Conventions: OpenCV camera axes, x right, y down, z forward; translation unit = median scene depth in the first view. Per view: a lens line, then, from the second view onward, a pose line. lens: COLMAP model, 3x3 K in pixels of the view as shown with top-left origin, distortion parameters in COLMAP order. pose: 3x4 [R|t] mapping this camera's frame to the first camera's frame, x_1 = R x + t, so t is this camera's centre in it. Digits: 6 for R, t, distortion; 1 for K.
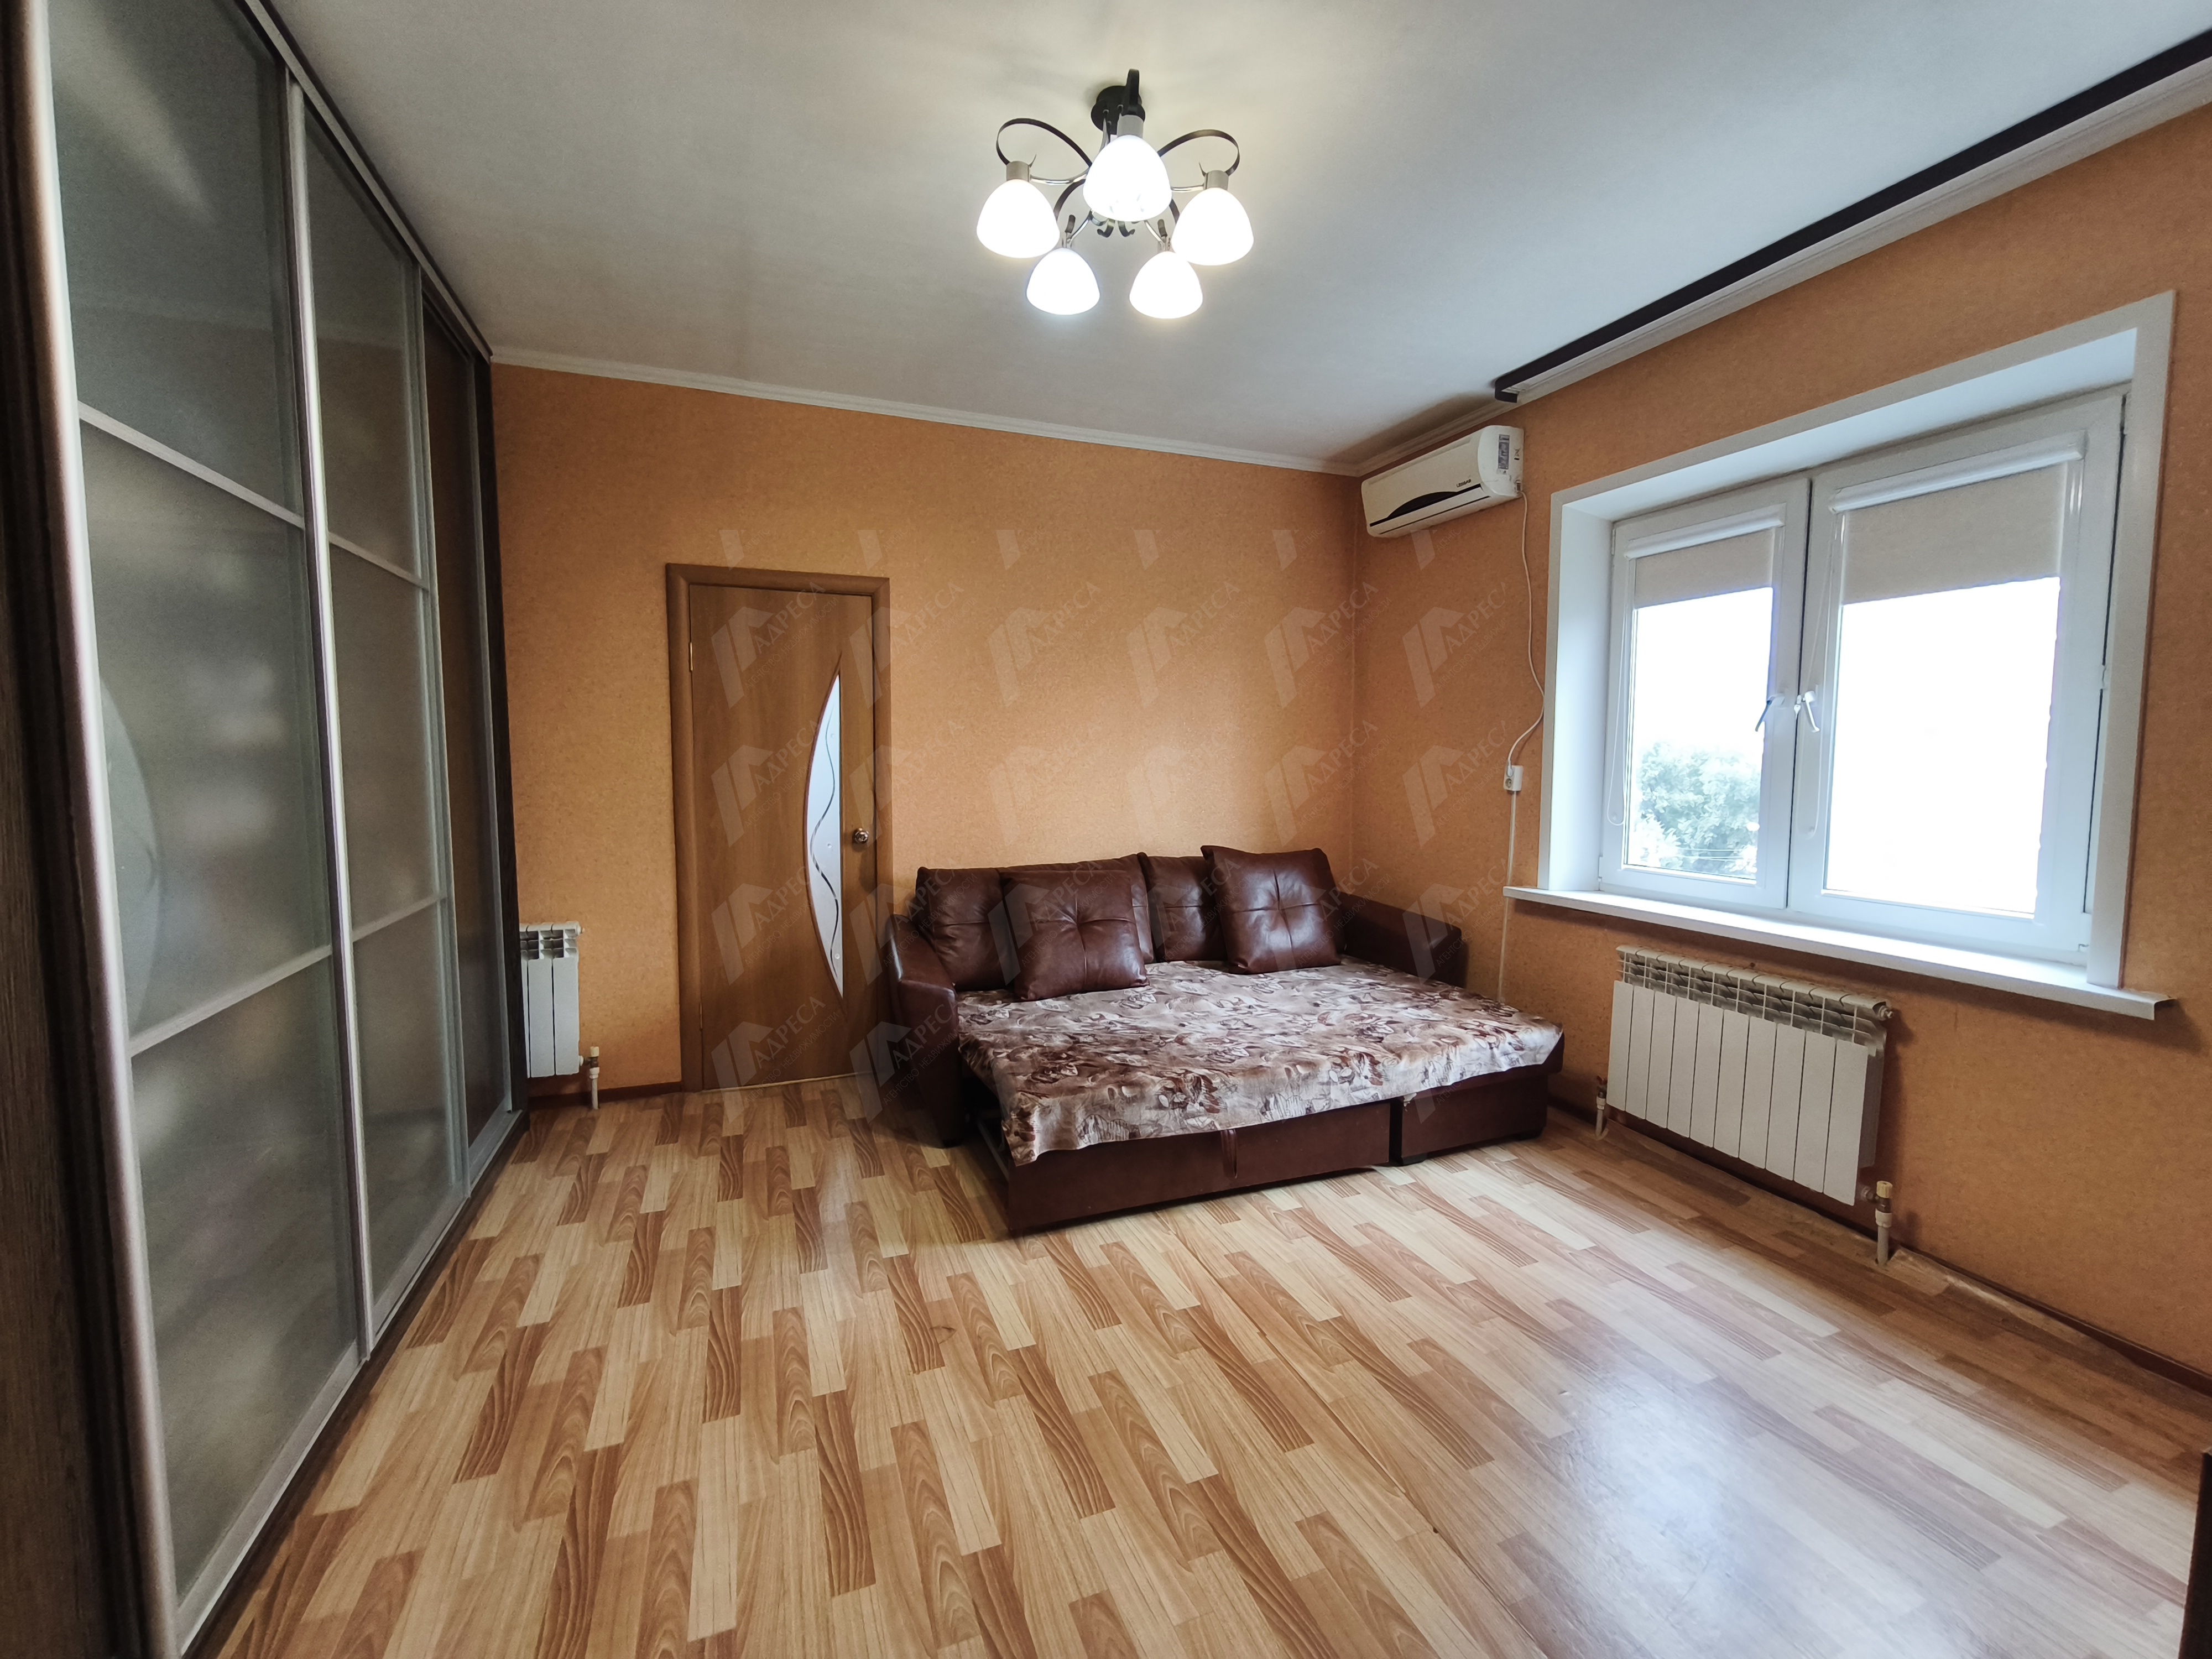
lens RADIAL K [[918.0, 0, 1104.4], [0, 918.0, 833.1], [0, 0, 1]] dist [0.000546, -0.001014]
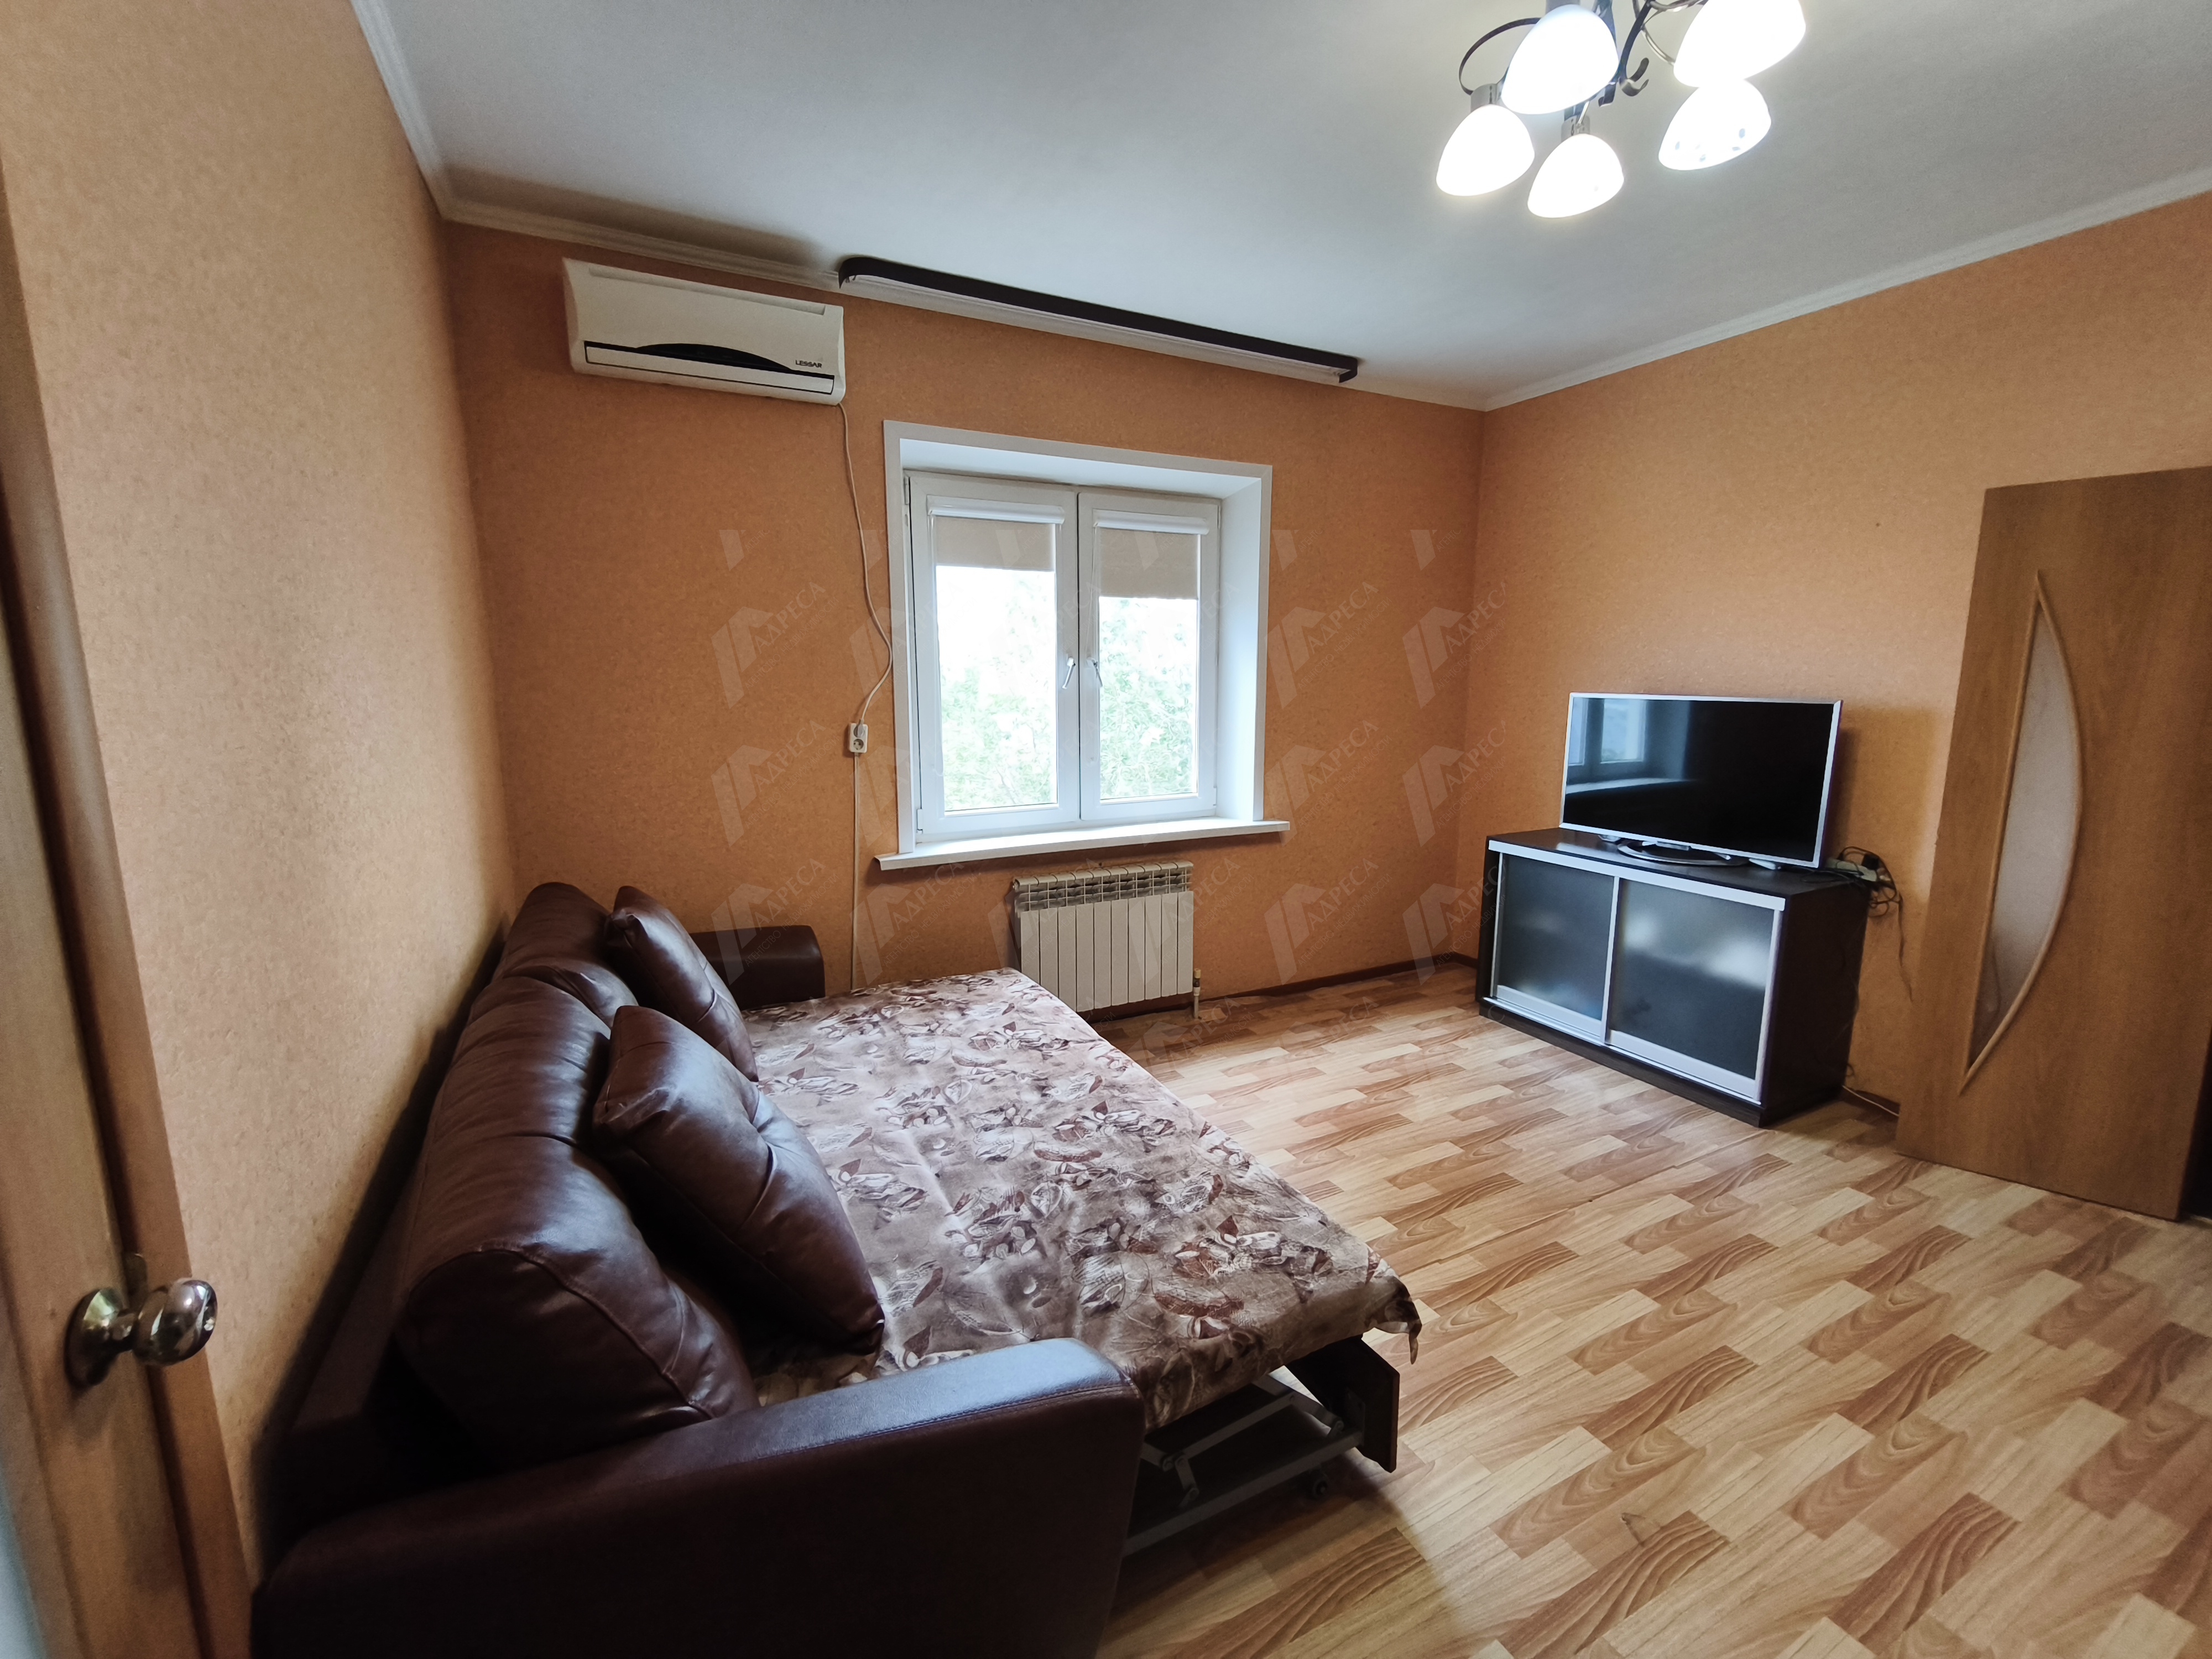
lens RADIAL K [[918.0, 0, 1102.9], [0, 918.0, 828.9], [0, 0, 1]] dist [0.000546, -0.001014]
pose [[-0.101505, -0.167635, 0.980610, -0.563816], [0.088705, 0.980249, 0.176755, -0.135506], [-0.990872, 0.104927, -0.084630, 1.052149]]
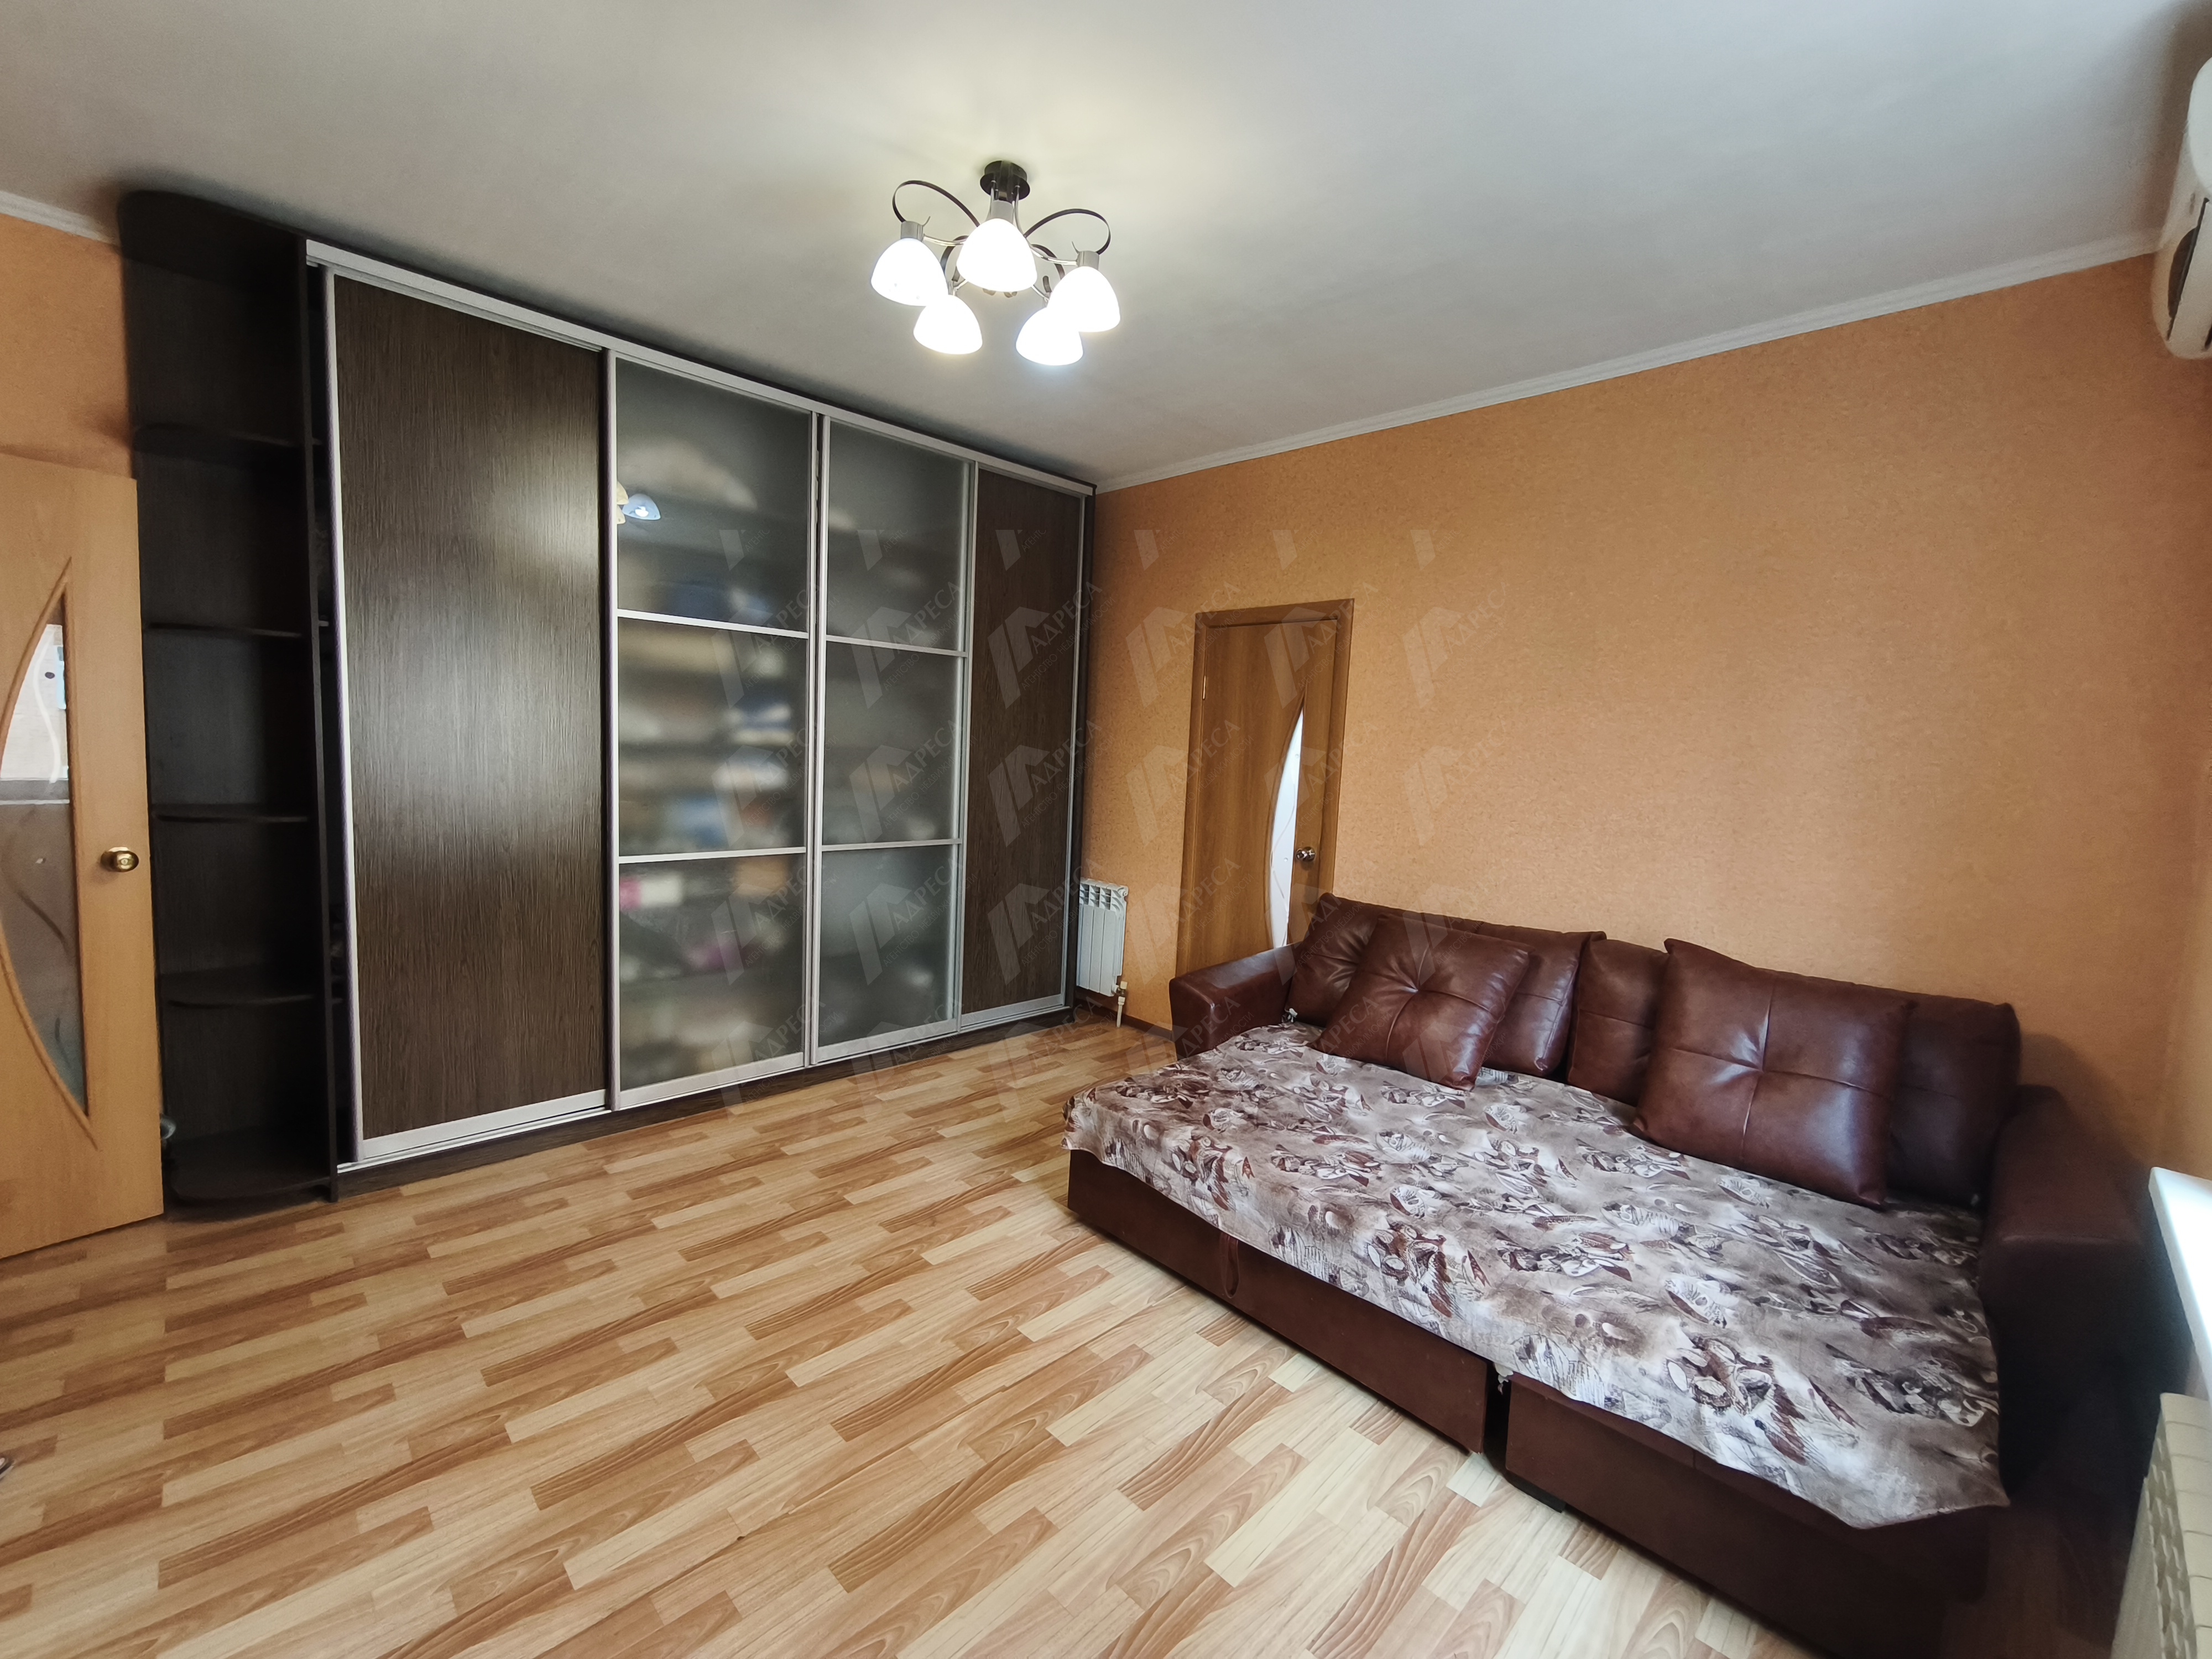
lens RADIAL K [[918.0, 0, 1106.7], [0, 918.0, 833.2], [0, 0, 1]] dist [0.000546, -0.001014]
pose [[0.395281, 0.103247, -0.912739, 0.746604], [-0.126764, 0.990287, 0.057121, -0.065161], [0.909771, 0.093123, 0.404530, 0.485454]]
